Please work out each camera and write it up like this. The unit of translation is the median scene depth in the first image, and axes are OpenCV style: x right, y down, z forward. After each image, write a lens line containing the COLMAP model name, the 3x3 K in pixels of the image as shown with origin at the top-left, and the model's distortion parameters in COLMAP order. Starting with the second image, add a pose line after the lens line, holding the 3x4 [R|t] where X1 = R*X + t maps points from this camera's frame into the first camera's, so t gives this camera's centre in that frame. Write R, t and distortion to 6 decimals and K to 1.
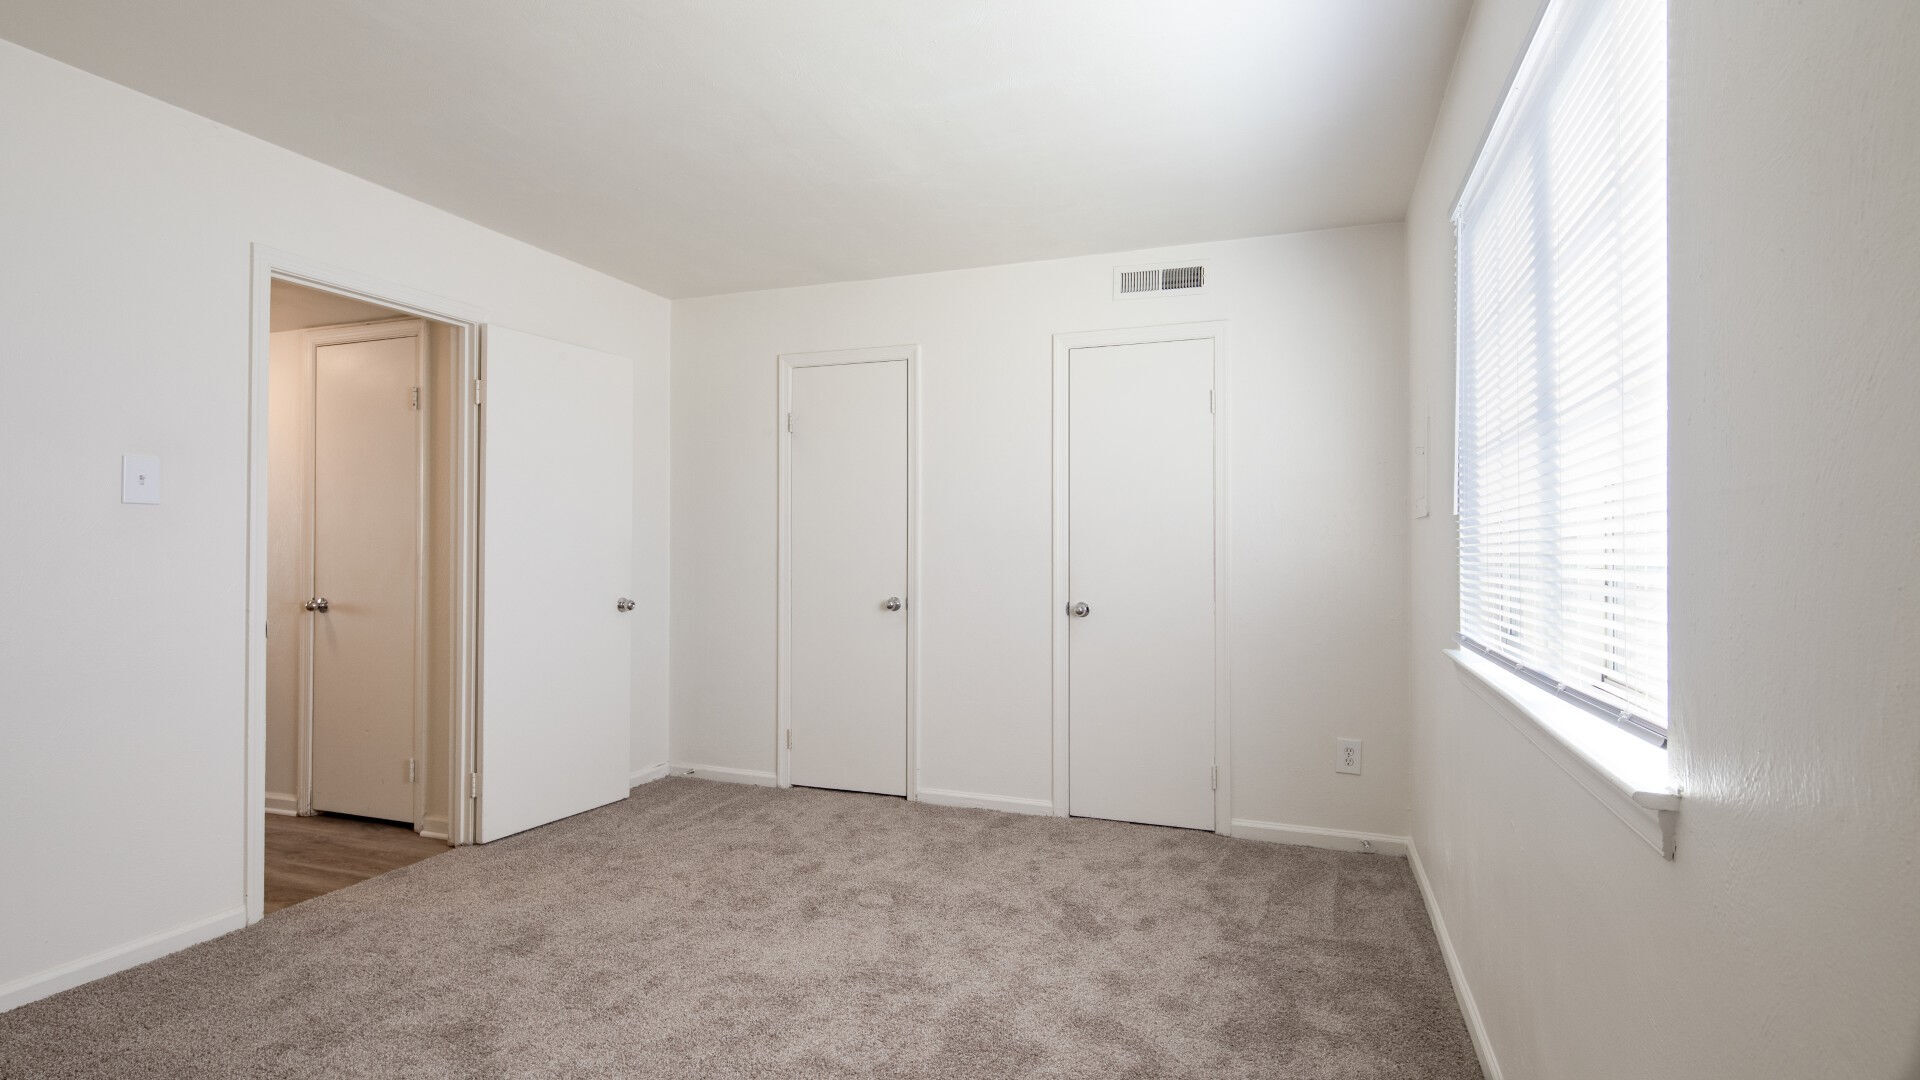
lens RADIAL K [[928.8, 0, 953.4], [0, 928.8, 536.9], [0, 0, 1]] dist [-0.000014, -0.001666]
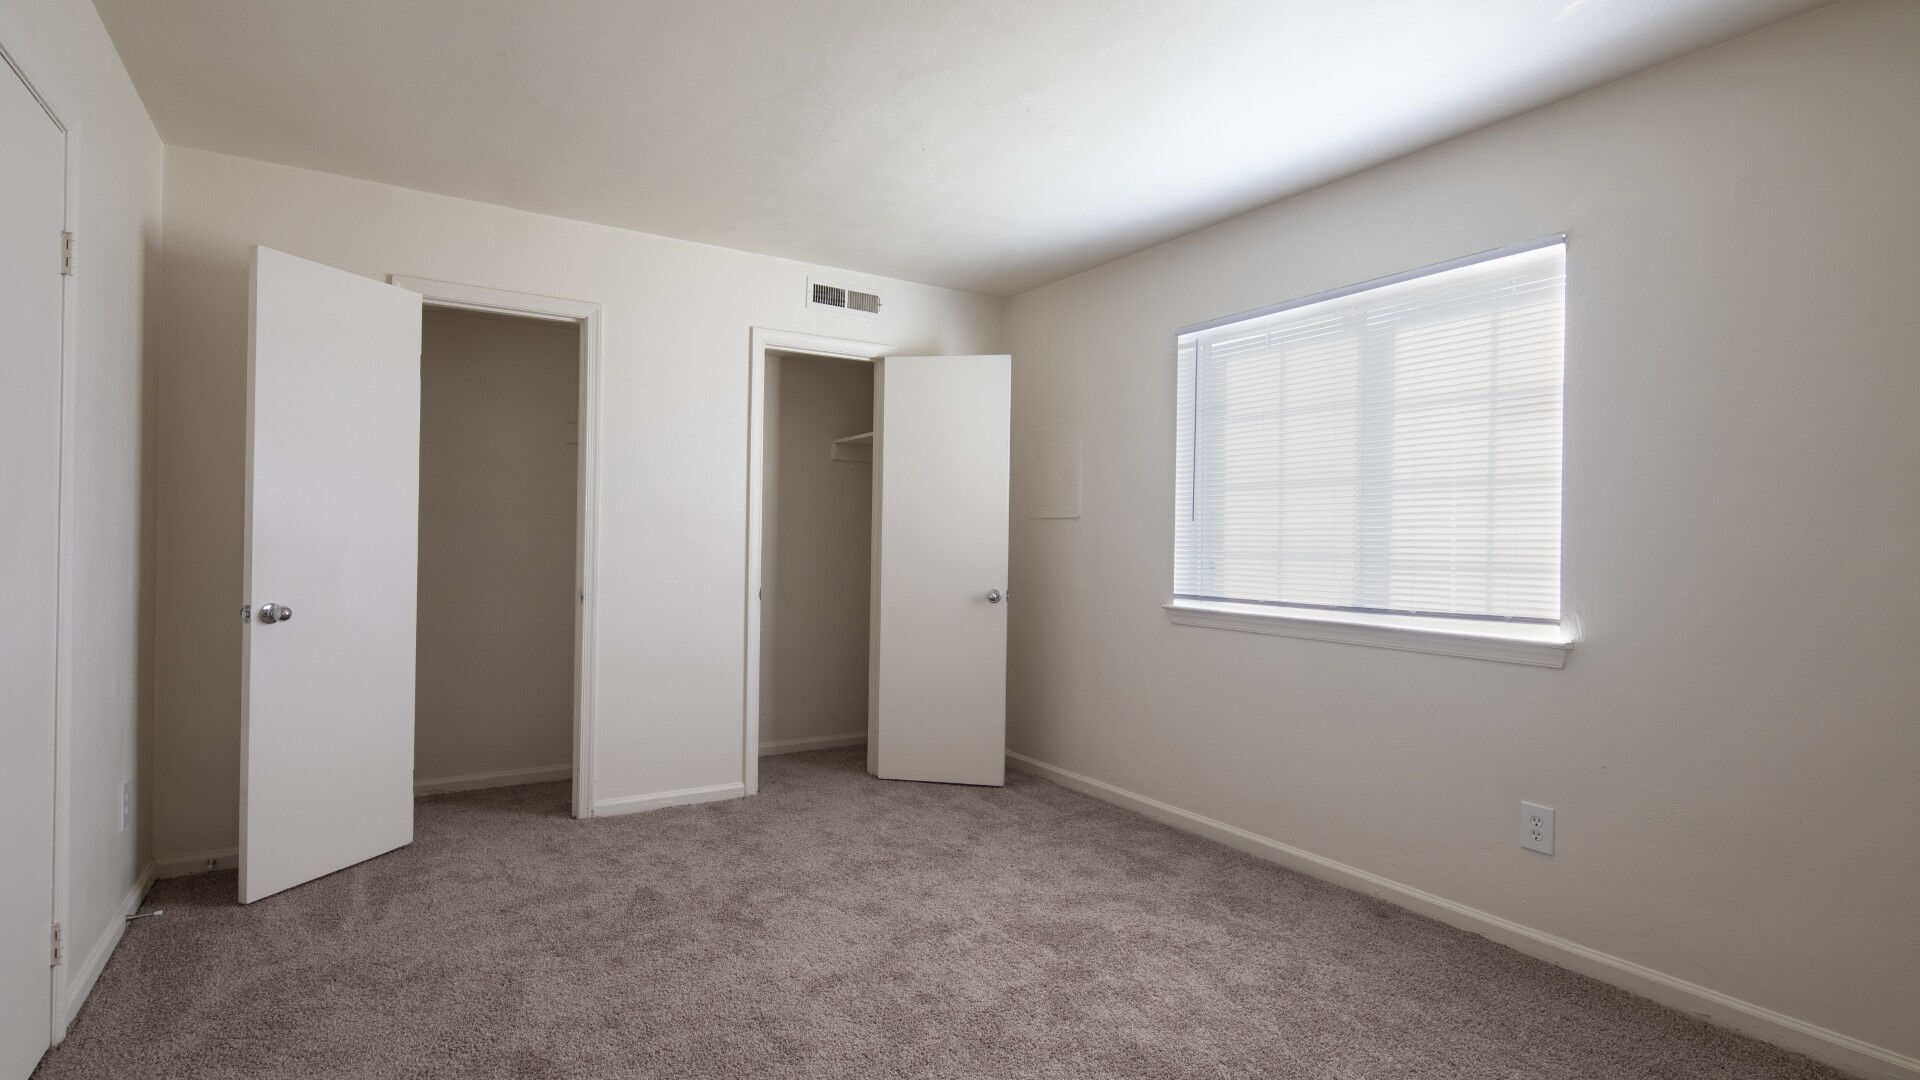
lens RADIAL K [[928.8, 0, 953.4], [0, 928.8, 536.9], [0, 0, 1]] dist [-0.000014, -0.001666]
pose [[0.599821, 0.009366, 0.800079, -0.728092], [-0.023597, 0.999704, 0.005988, 0.002937], [-0.799786, -0.022471, 0.599864, 0.257249]]
